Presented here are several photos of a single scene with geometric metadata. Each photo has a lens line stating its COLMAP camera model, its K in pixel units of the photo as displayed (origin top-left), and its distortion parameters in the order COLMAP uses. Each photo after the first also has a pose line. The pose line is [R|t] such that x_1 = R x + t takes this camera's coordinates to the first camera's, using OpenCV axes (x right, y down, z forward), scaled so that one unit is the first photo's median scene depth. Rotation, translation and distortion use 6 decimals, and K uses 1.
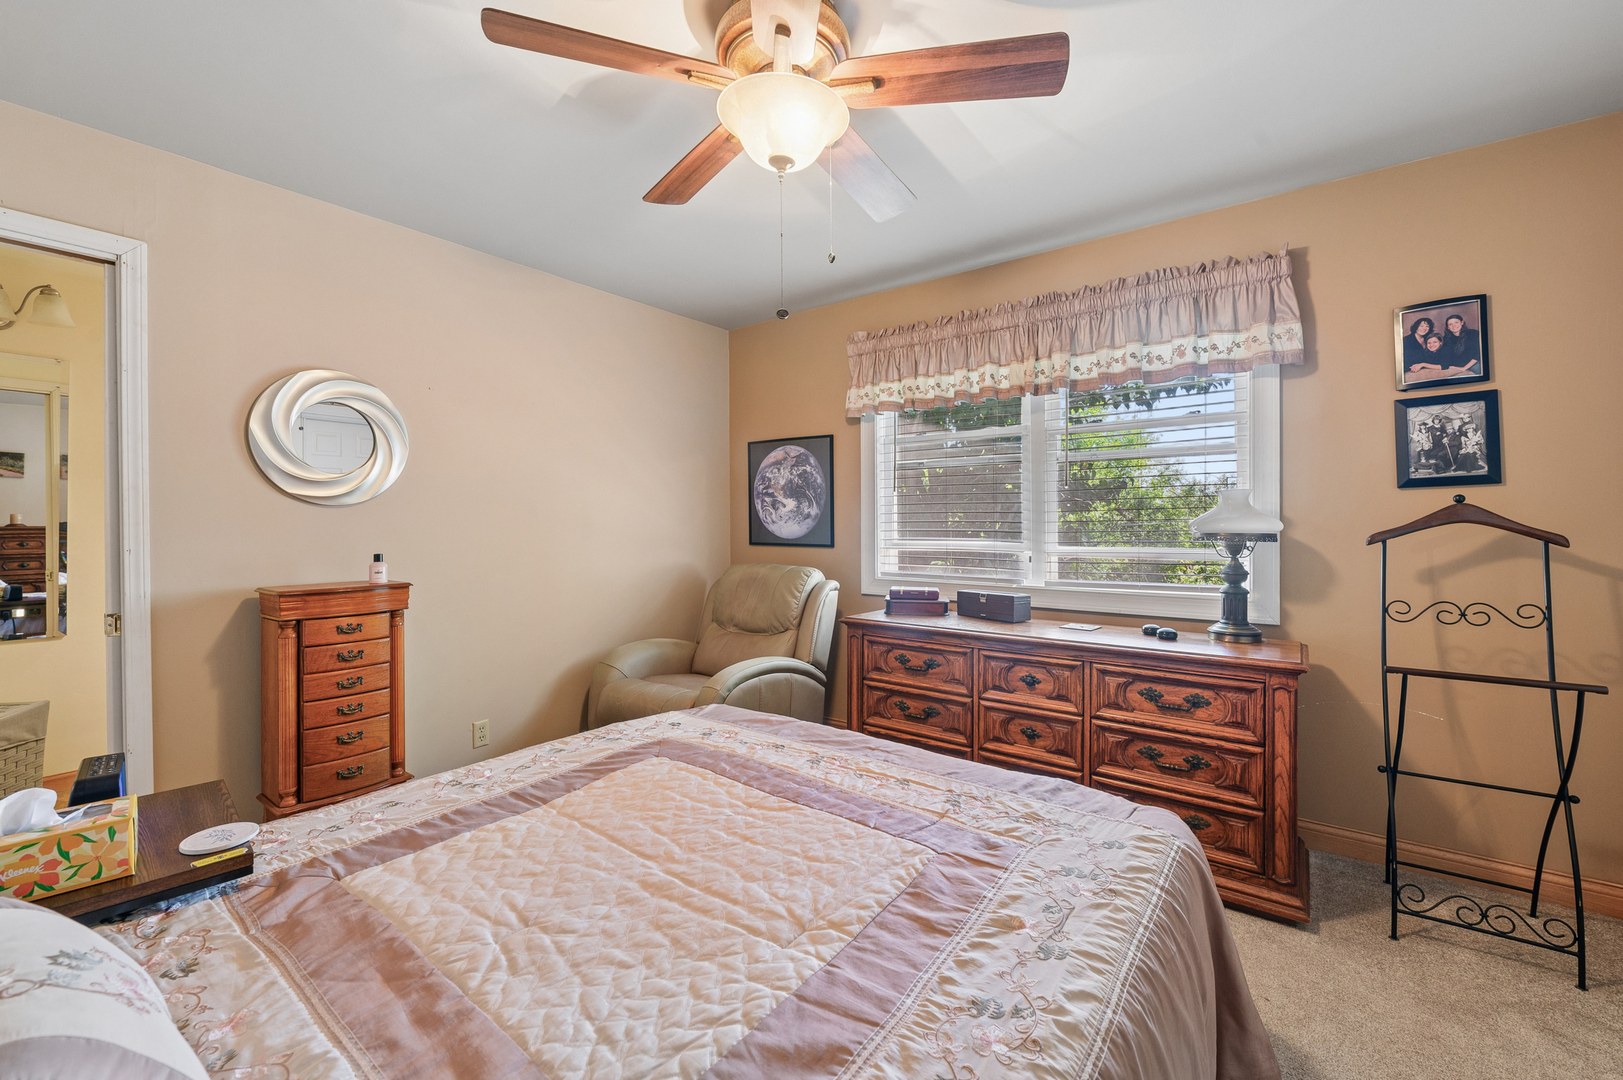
lens RADIAL K [[649.0, 0, 821.9], [0, 649.0, 538.8], [0, 0, 1]] dist [-0.008442, -0.000222]
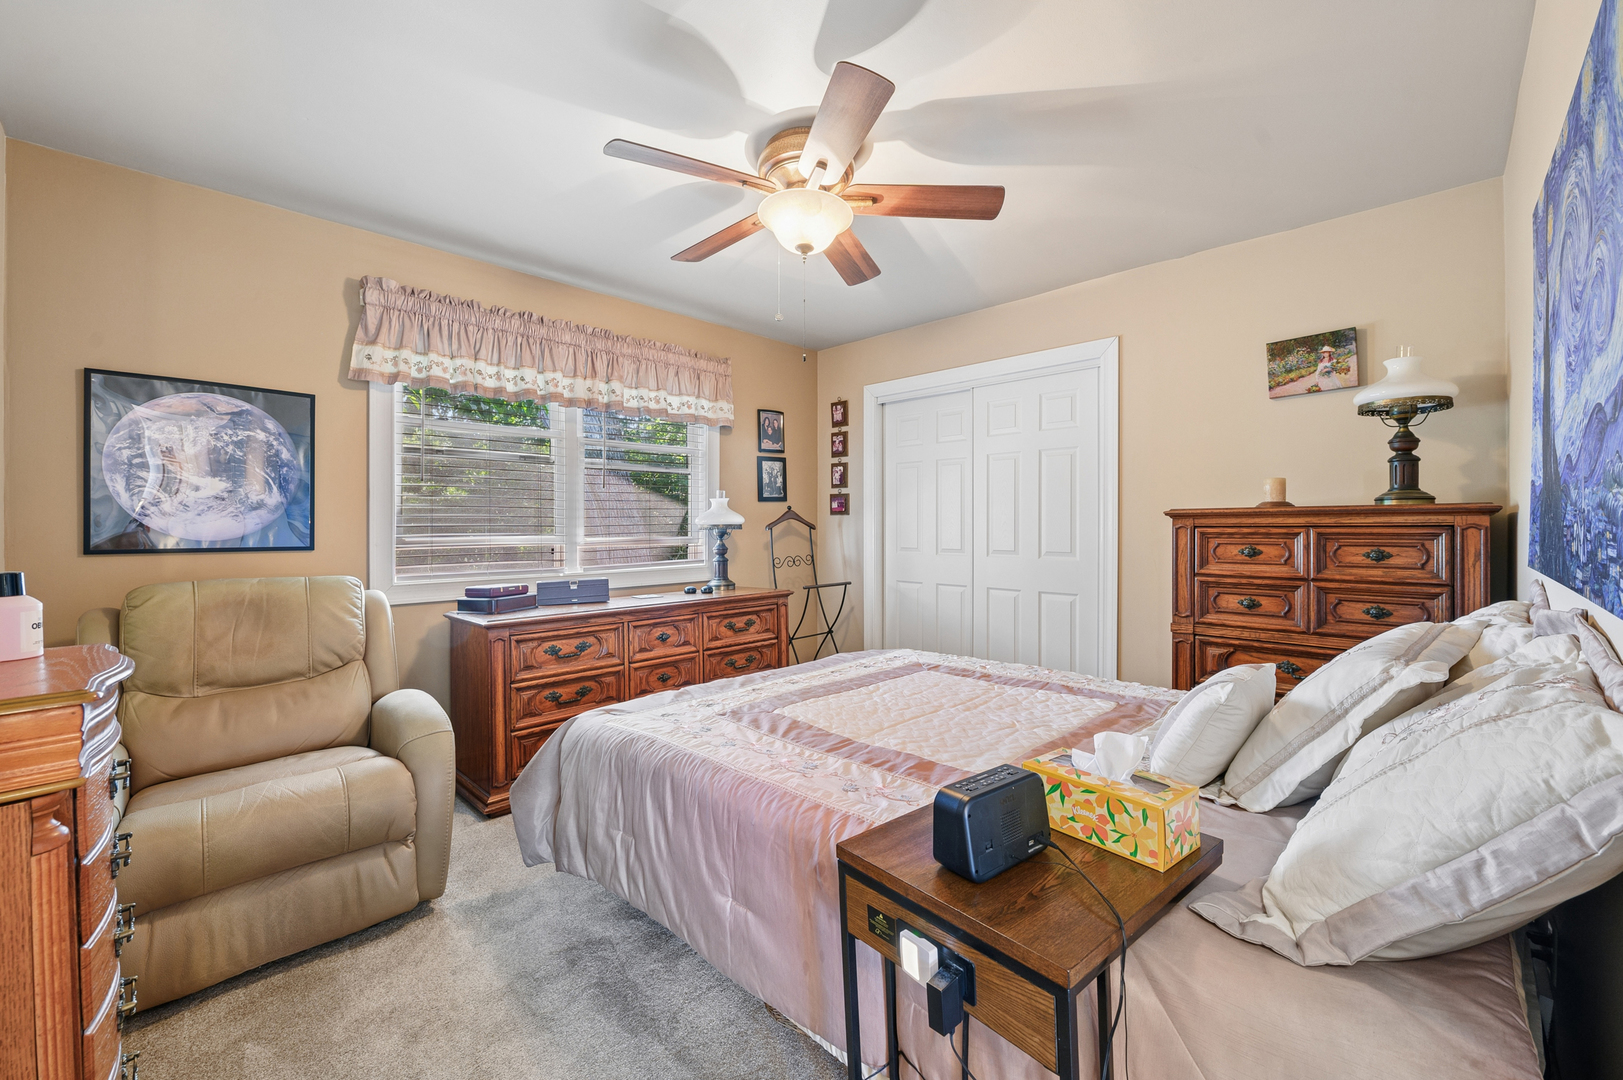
lens RADIAL K [[649.0, 0, 821.9], [0, 649.0, 538.8], [0, 0, 1]] dist [-0.008442, -0.000222]
pose [[0.126843, -0.019181, 0.991737, -0.831131], [0.028497, 0.999471, 0.015685, 0.007615], [-0.991513, 0.026272, 0.127323, 0.456056]]
